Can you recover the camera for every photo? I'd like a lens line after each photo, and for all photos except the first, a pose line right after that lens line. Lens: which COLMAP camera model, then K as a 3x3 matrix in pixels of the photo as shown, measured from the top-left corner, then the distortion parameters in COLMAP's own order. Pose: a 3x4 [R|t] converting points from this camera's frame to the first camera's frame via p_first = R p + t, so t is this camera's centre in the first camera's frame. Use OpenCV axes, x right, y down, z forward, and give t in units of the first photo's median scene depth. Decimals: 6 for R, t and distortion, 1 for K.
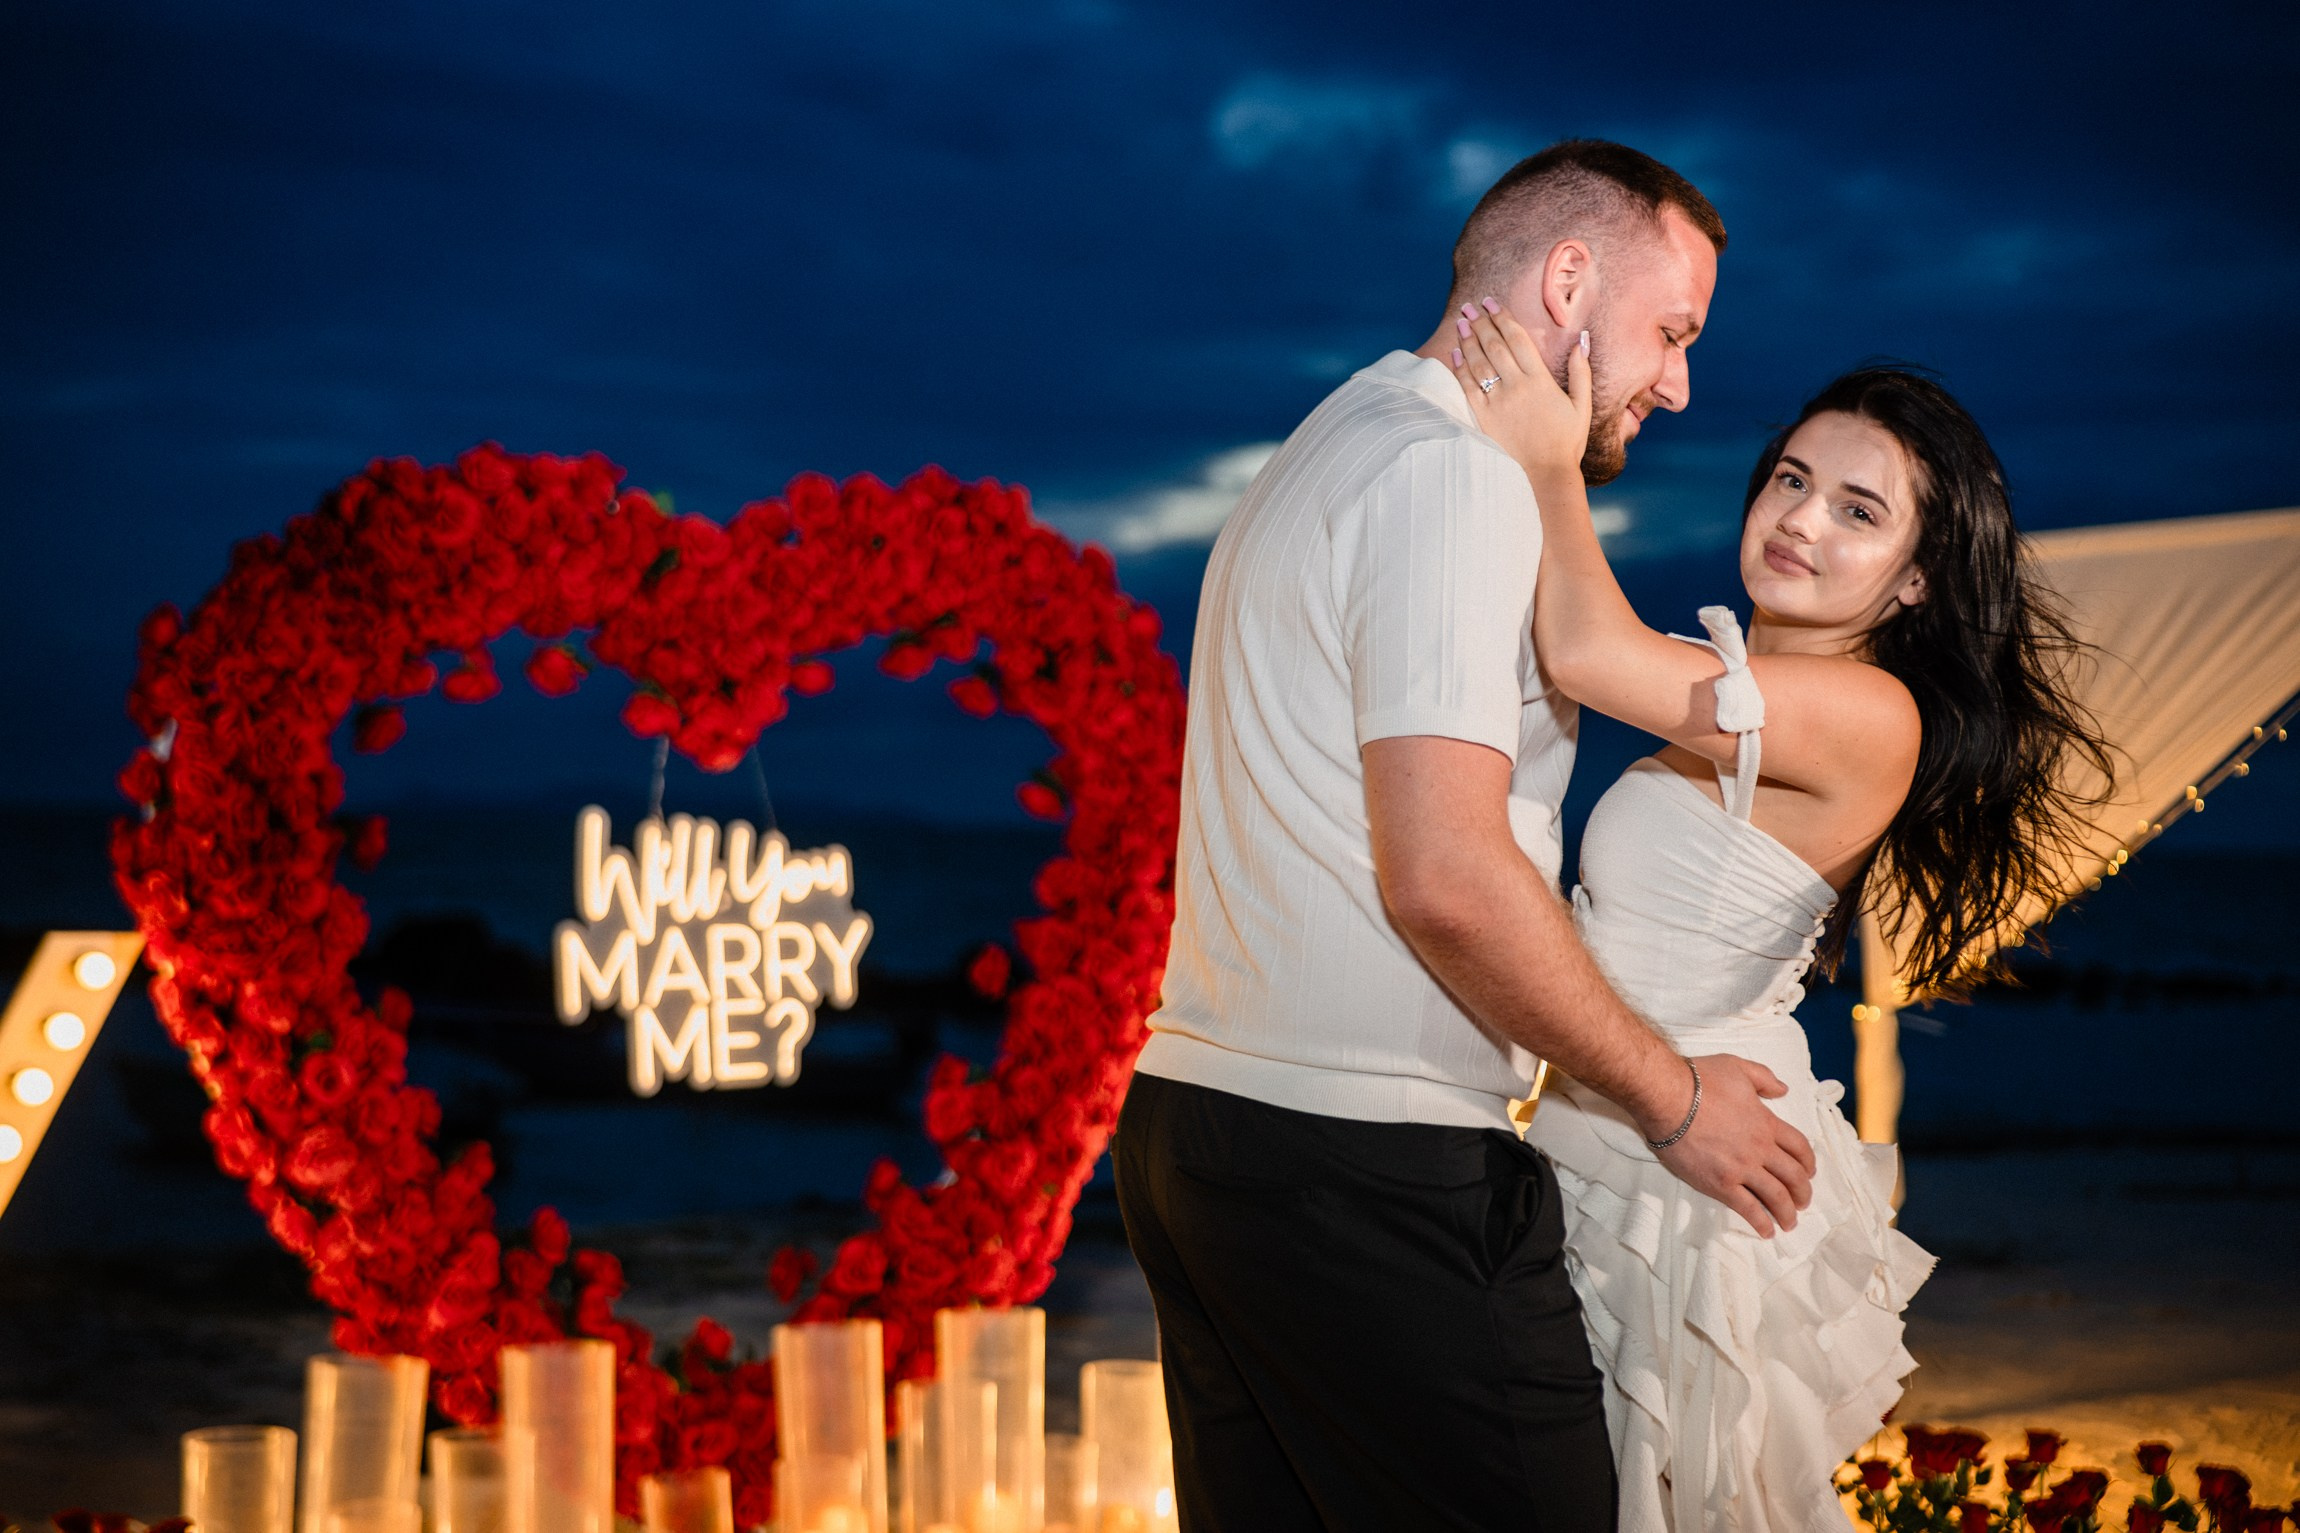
lens RADIAL K [[3242.5, 0, 1169.5], [0, 3242.5, 780.5], [0, 0, 1]] dist [-0.025499, 0.000000]
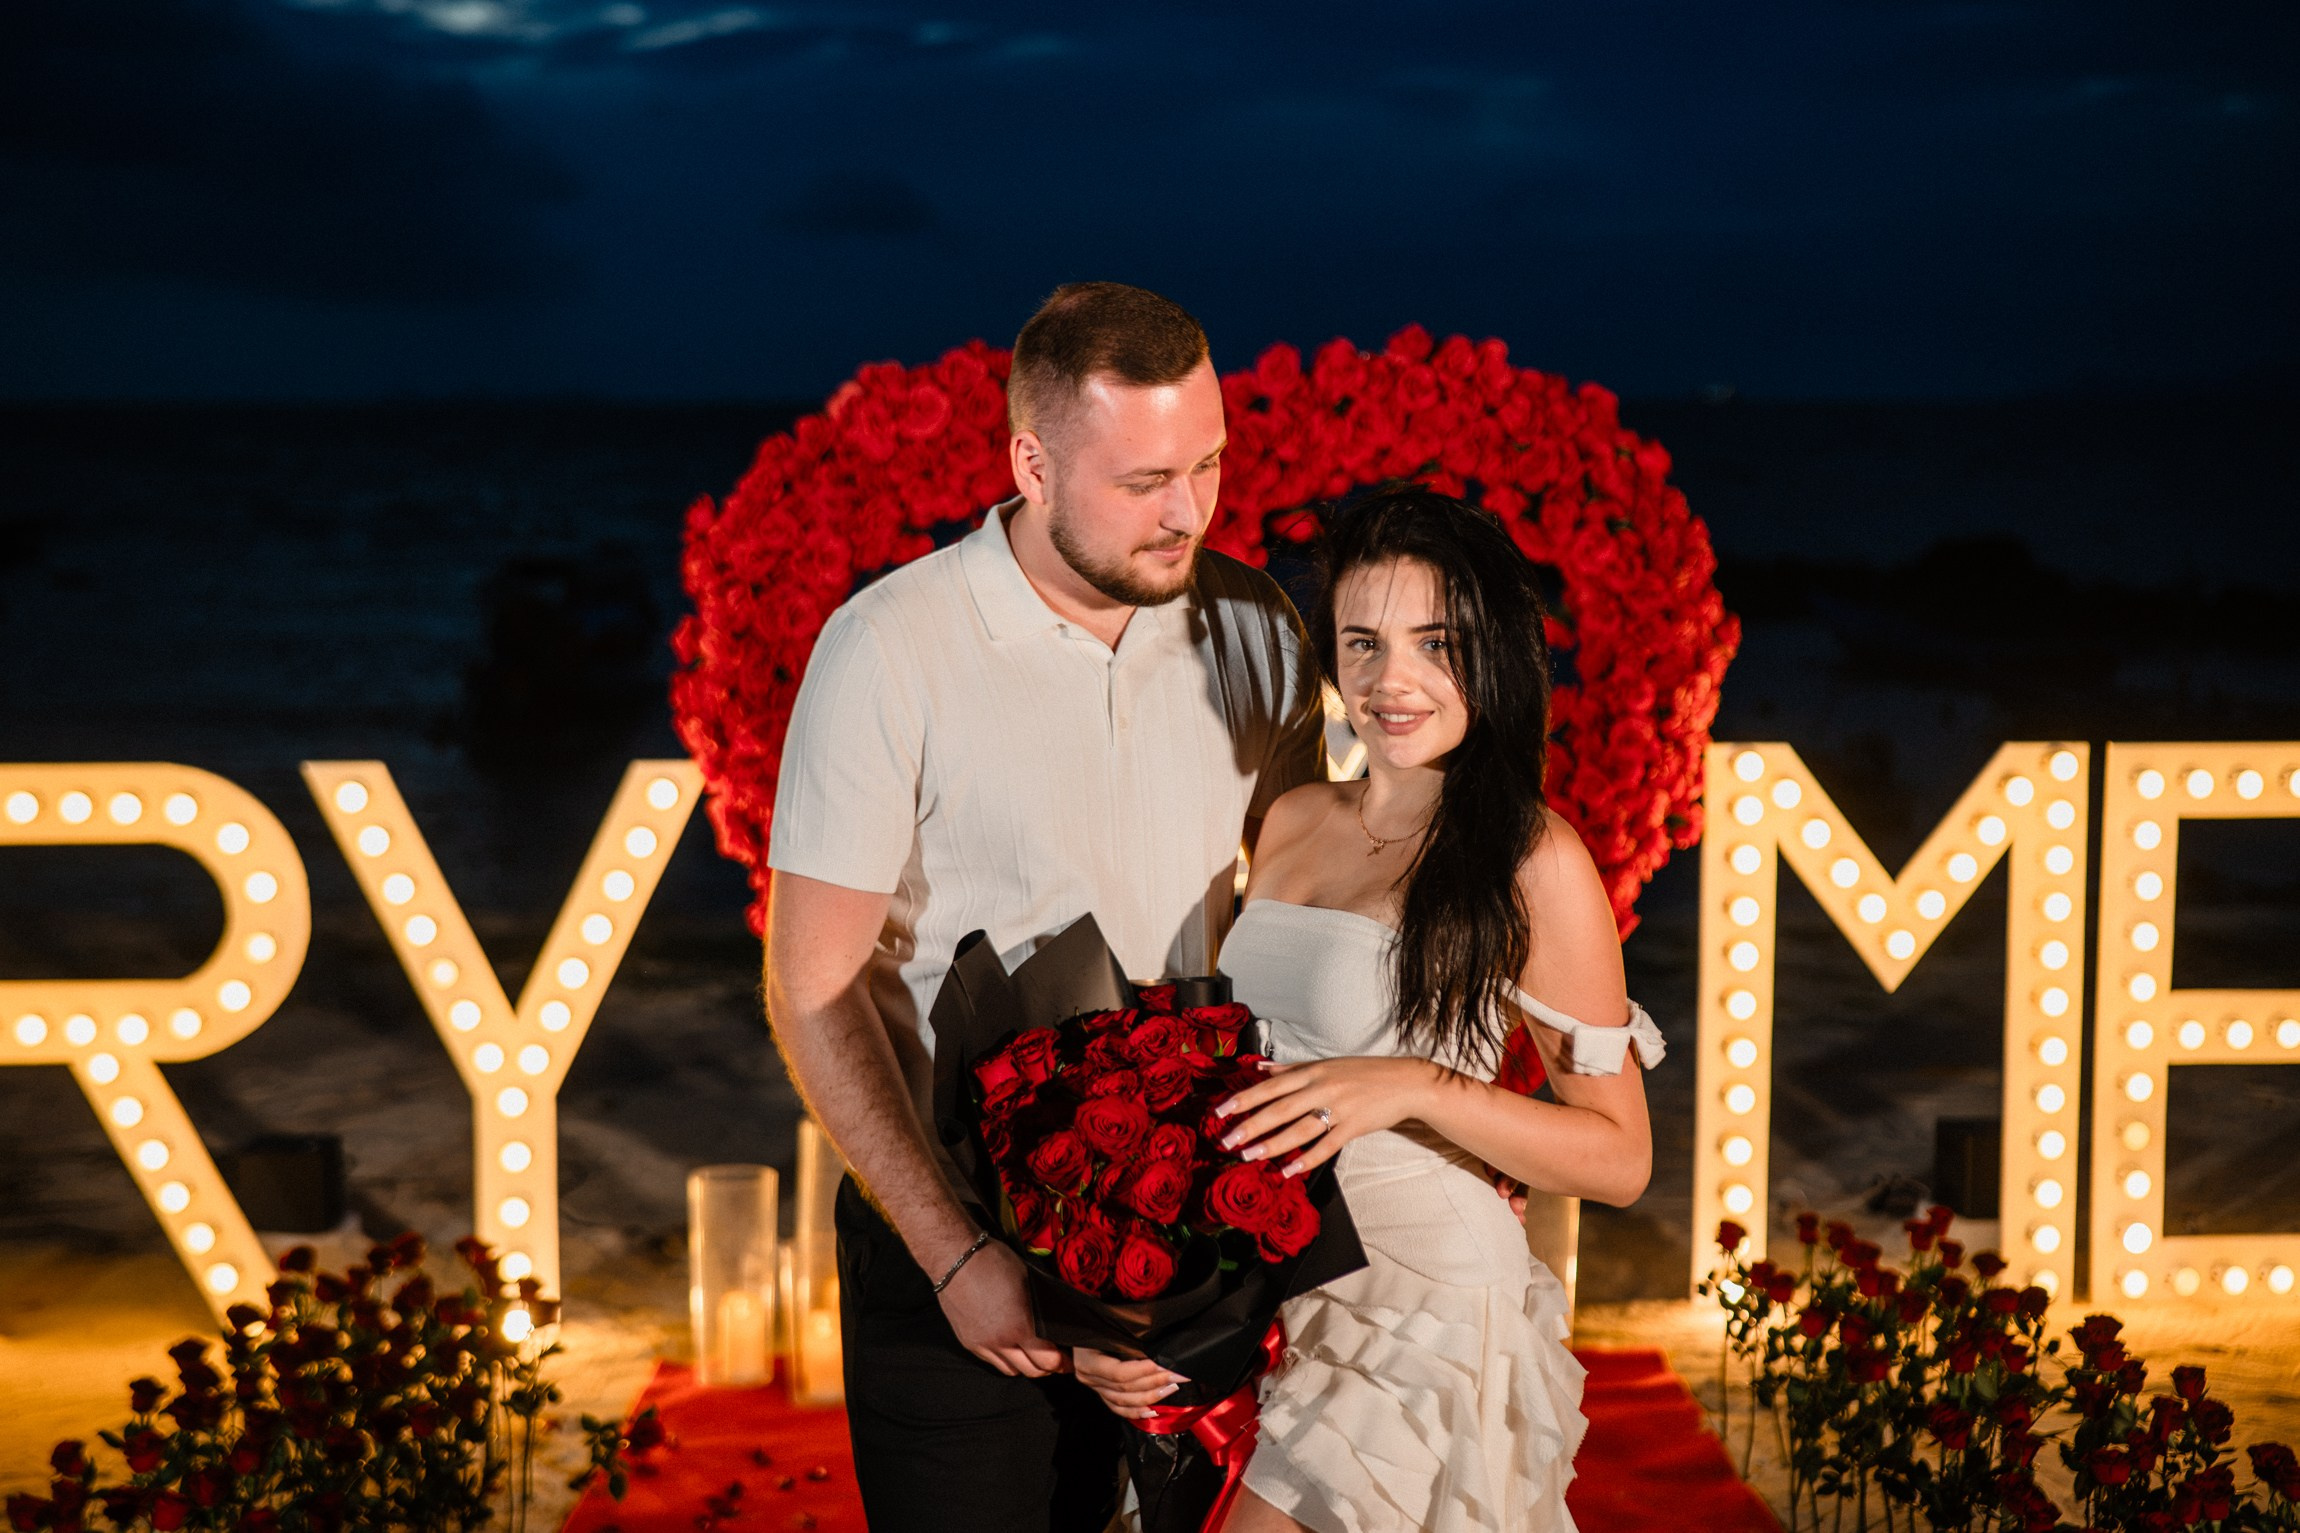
lens RADIAL K [[3242.5, 0, 1140.3], [0, 3242.5, 759.3], [0, 0, 1]] dist [-0.025499, 0.000000]
pose [[0.867443, 0.034452, -0.496342, 0.398748], [0.028174, 0.992598, 0.118137, -0.086431], [0.496738, -0.116461, 0.860051, 0.018770]]
